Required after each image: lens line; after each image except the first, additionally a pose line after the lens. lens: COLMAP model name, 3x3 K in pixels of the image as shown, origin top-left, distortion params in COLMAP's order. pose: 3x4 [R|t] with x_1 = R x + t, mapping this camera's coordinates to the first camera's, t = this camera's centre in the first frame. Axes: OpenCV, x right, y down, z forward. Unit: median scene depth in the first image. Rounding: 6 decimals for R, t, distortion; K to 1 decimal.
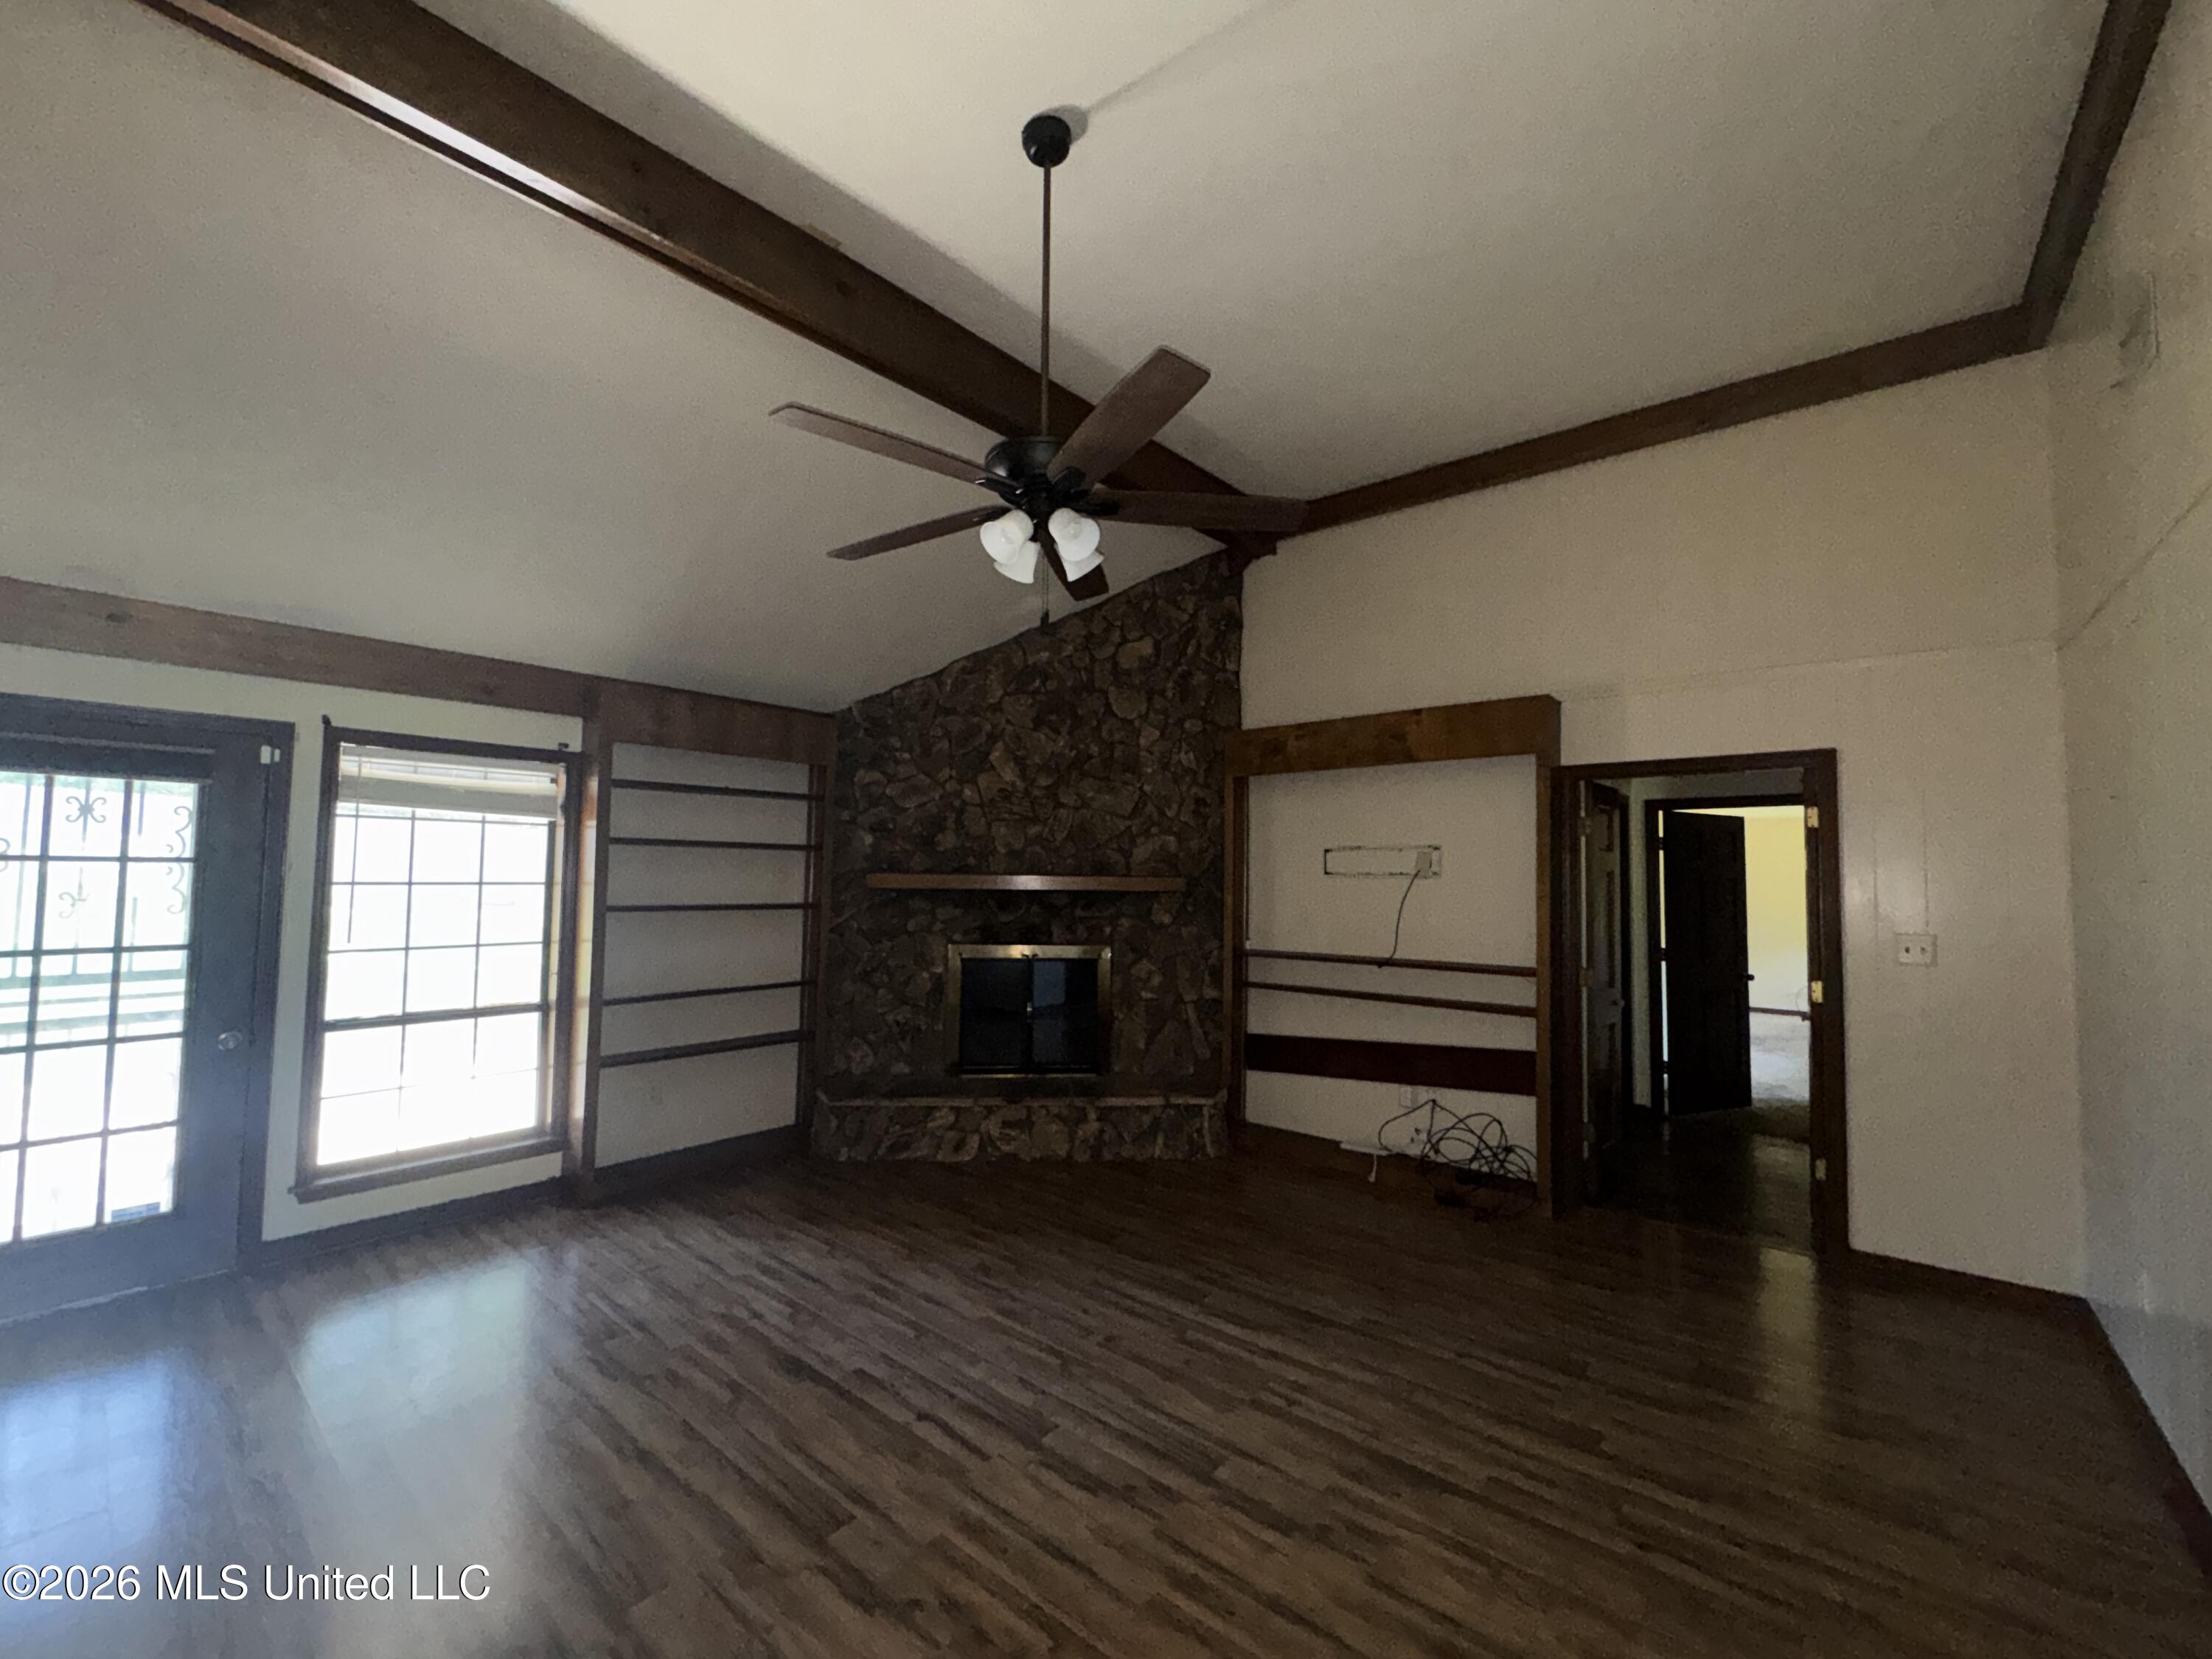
lens RADIAL K [[892.1, 0, 1106.6], [0, 892.1, 832.2], [0, 0, 1]] dist [-0.001362, 0.000054]
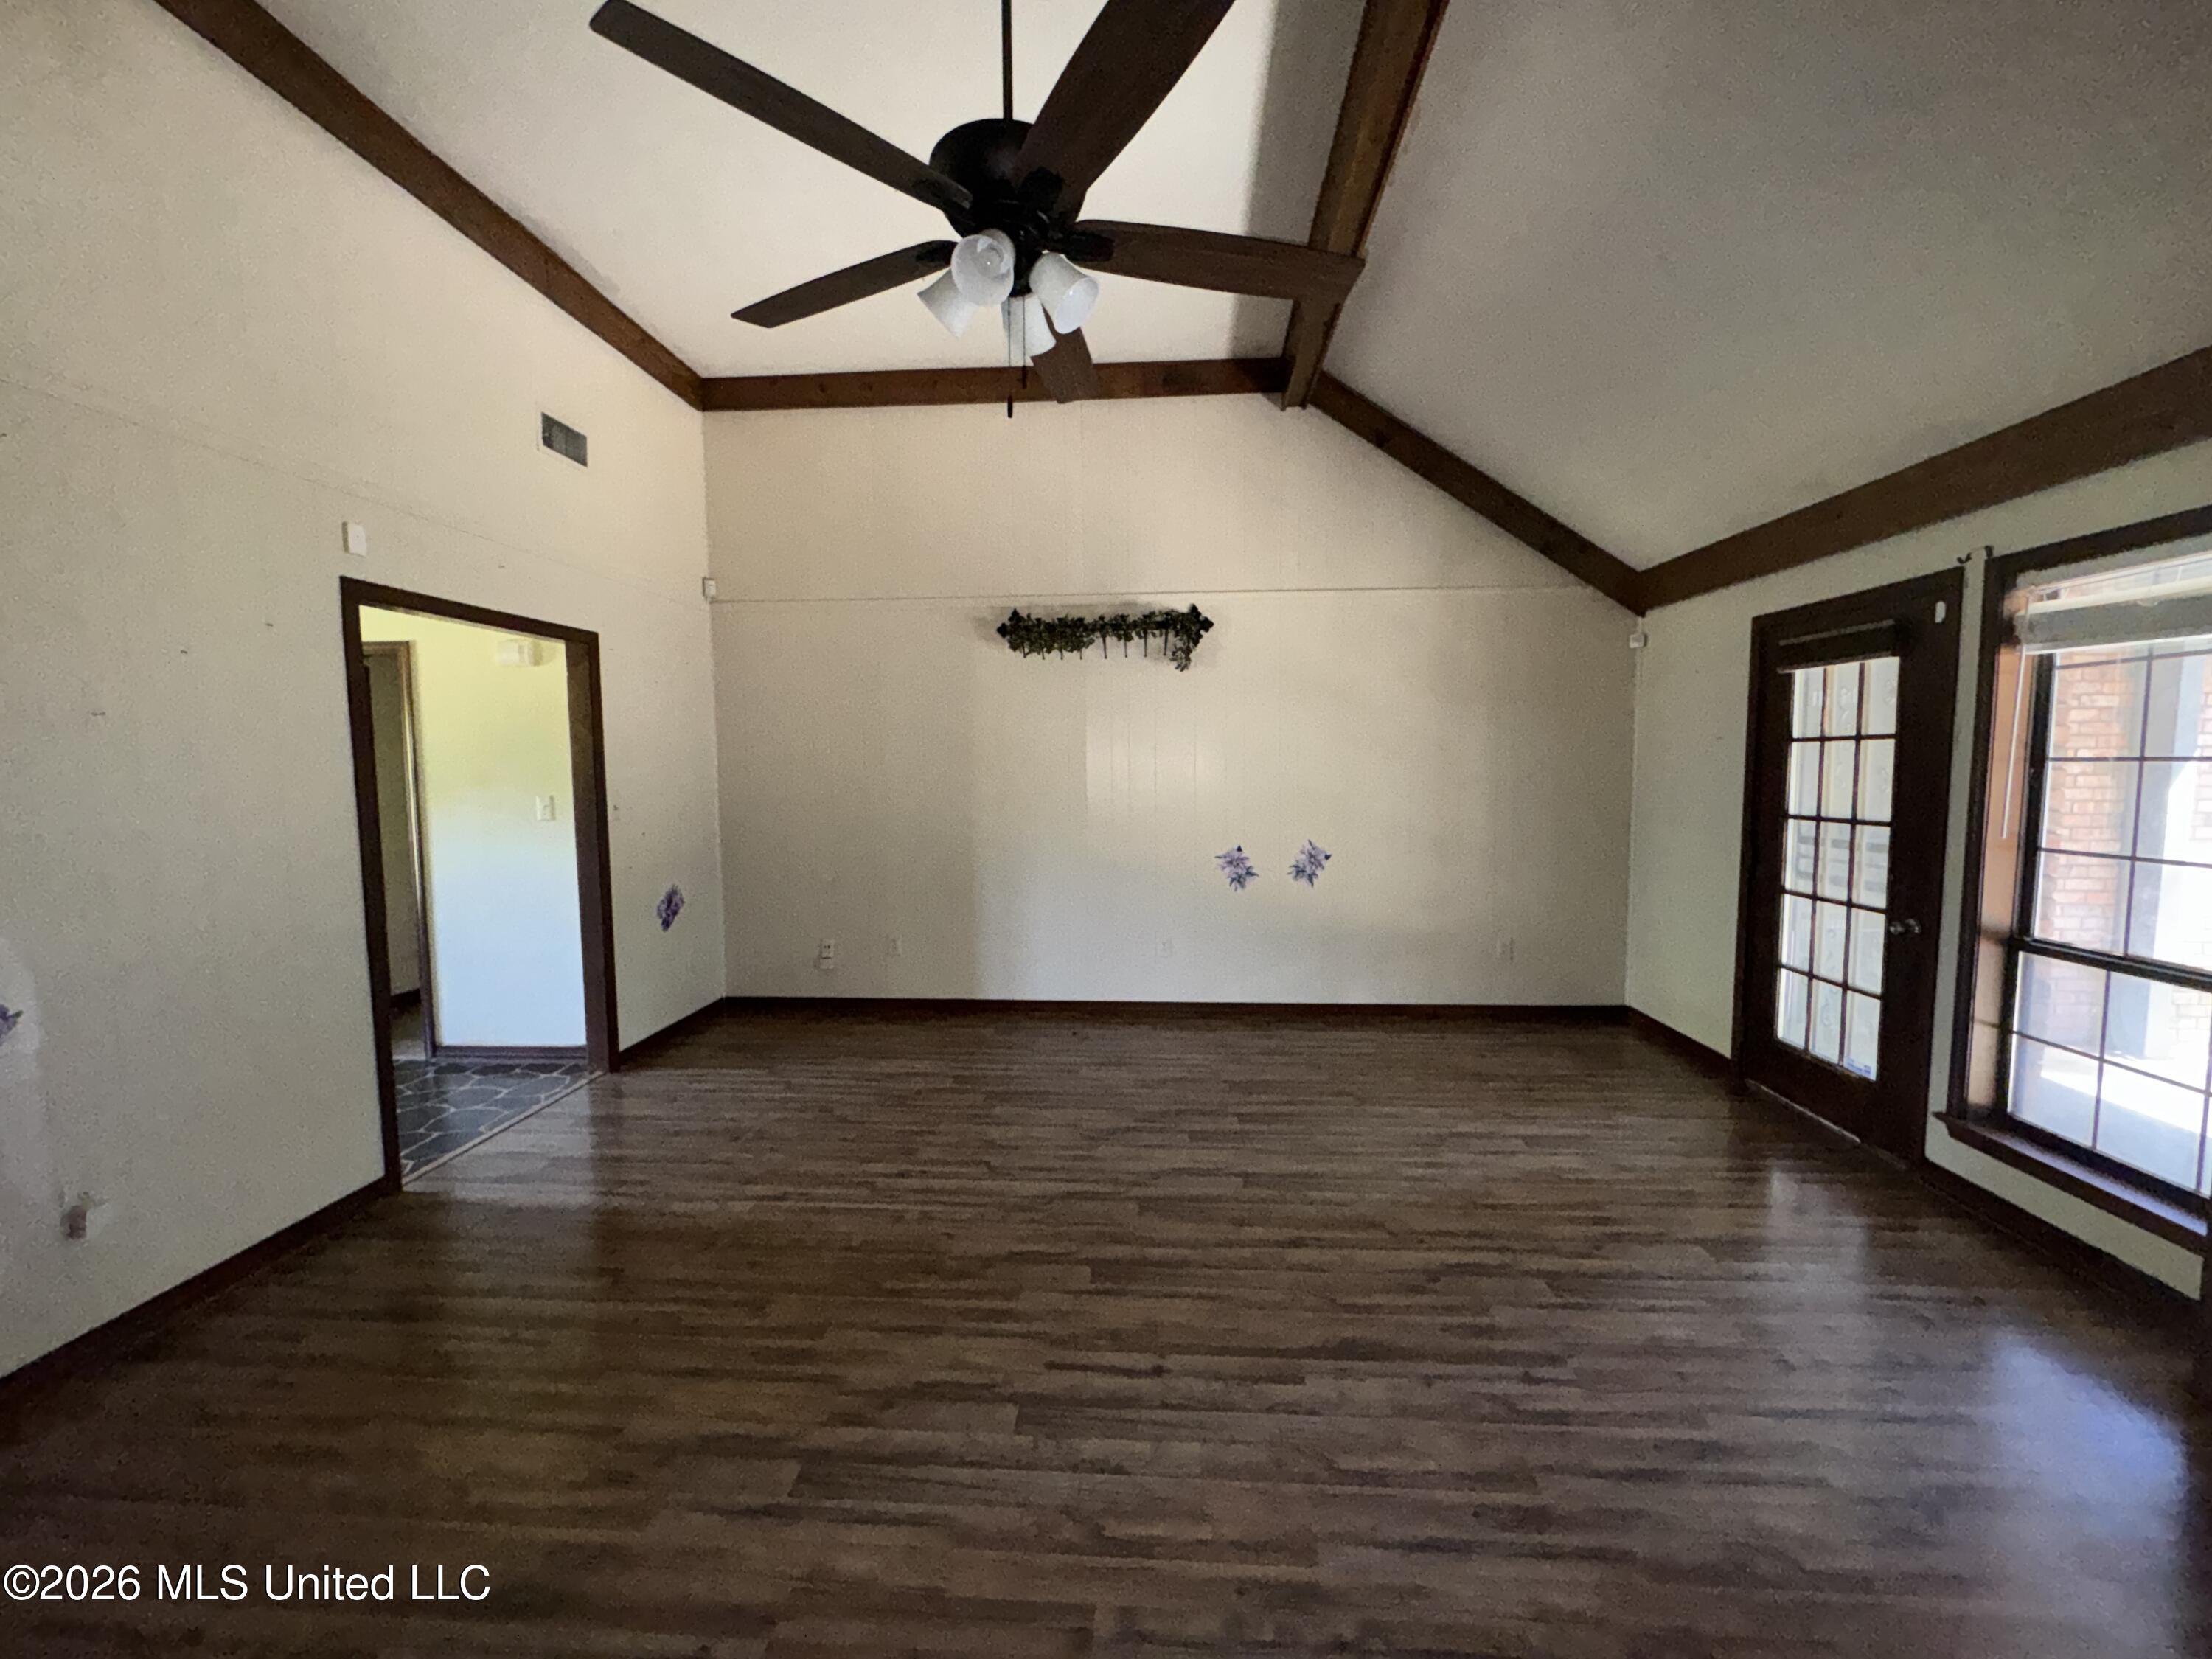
lens RADIAL K [[892.1, 0, 1108.1], [0, 892.1, 830.4], [0, 0, 1]] dist [-0.001362, 0.000054]
pose [[-0.804305, 0.041993, -0.592731, 0.306900], [0.028649, 0.999080, 0.031906, 0.098012], [0.593525, 0.008681, -0.804768, 1.572589]]
